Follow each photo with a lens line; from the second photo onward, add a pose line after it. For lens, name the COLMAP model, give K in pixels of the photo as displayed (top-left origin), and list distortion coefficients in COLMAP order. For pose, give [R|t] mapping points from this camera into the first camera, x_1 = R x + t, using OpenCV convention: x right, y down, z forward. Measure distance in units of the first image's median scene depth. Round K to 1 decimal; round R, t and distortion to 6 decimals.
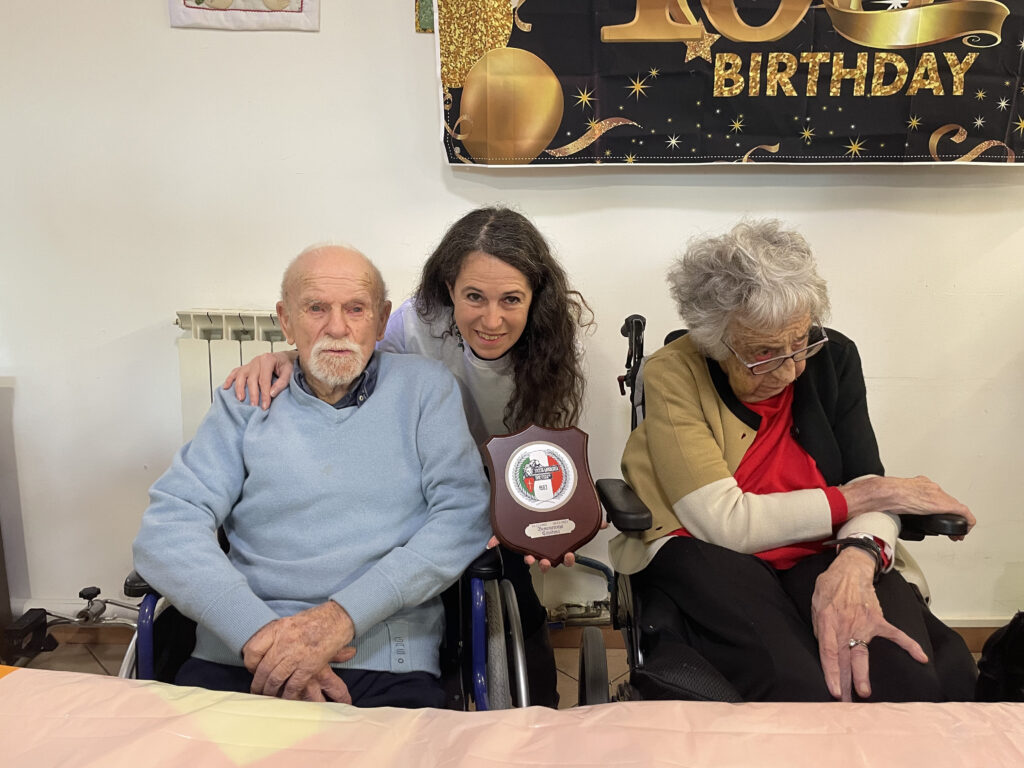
lens RADIAL K [[761.6, 0, 515.9], [0, 761.6, 378.6], [0, 0, 1]] dist [0.055724, -0.076258]
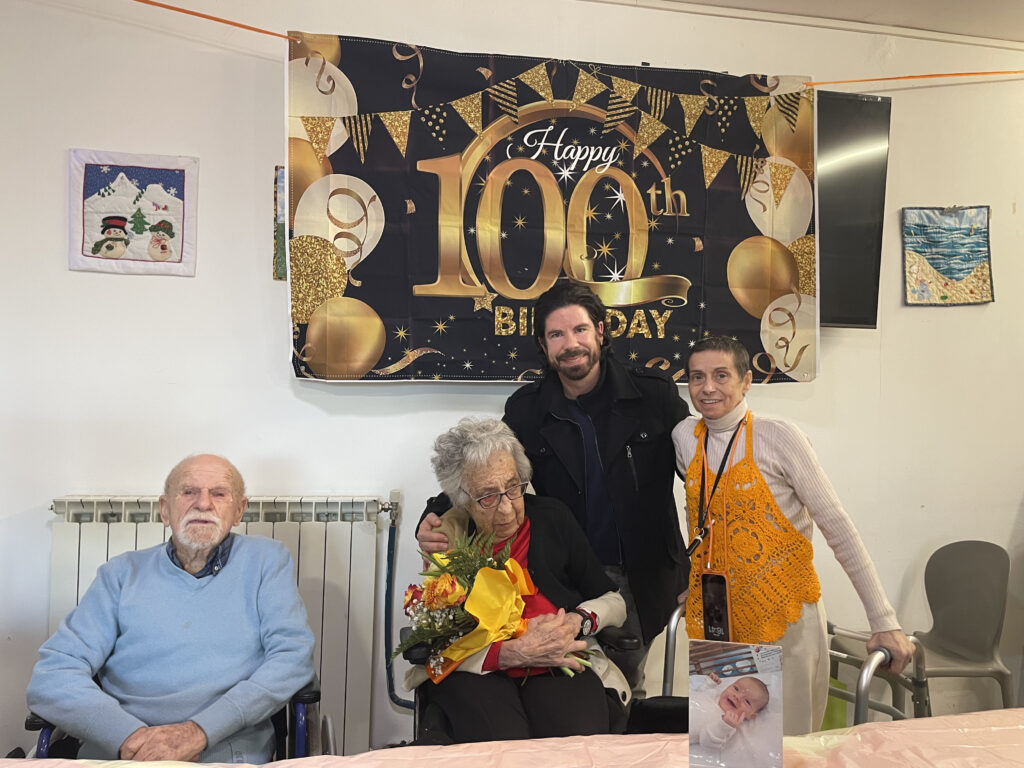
lens RADIAL K [[772.0, 0, 510.5], [0, 772.0, 380.0], [0, 0, 1]] dist [0.064751, -0.065830]
pose [[0.984834, 0.010250, 0.173197, 0.044435], [0.024572, 0.979951, -0.197717, -0.011173], [-0.171751, 0.198974, 0.964837, -0.337873]]
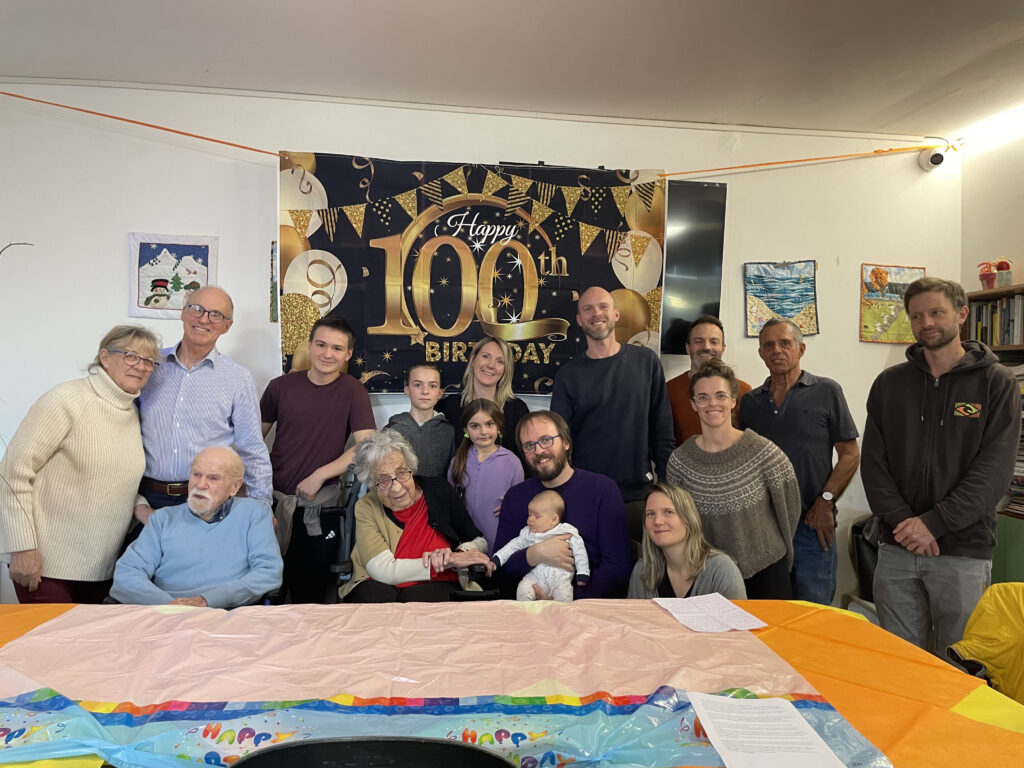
lens RADIAL K [[785.1, 0, 505.4], [0, 785.1, 377.3], [0, 0, 1]] dist [0.094062, -0.019559]
pose [[0.993692, 0.013454, 0.111329, 0.238522], [0.007399, 0.982747, -0.184809, 0.040566], [-0.111895, 0.184467, 0.976448, -0.969248]]
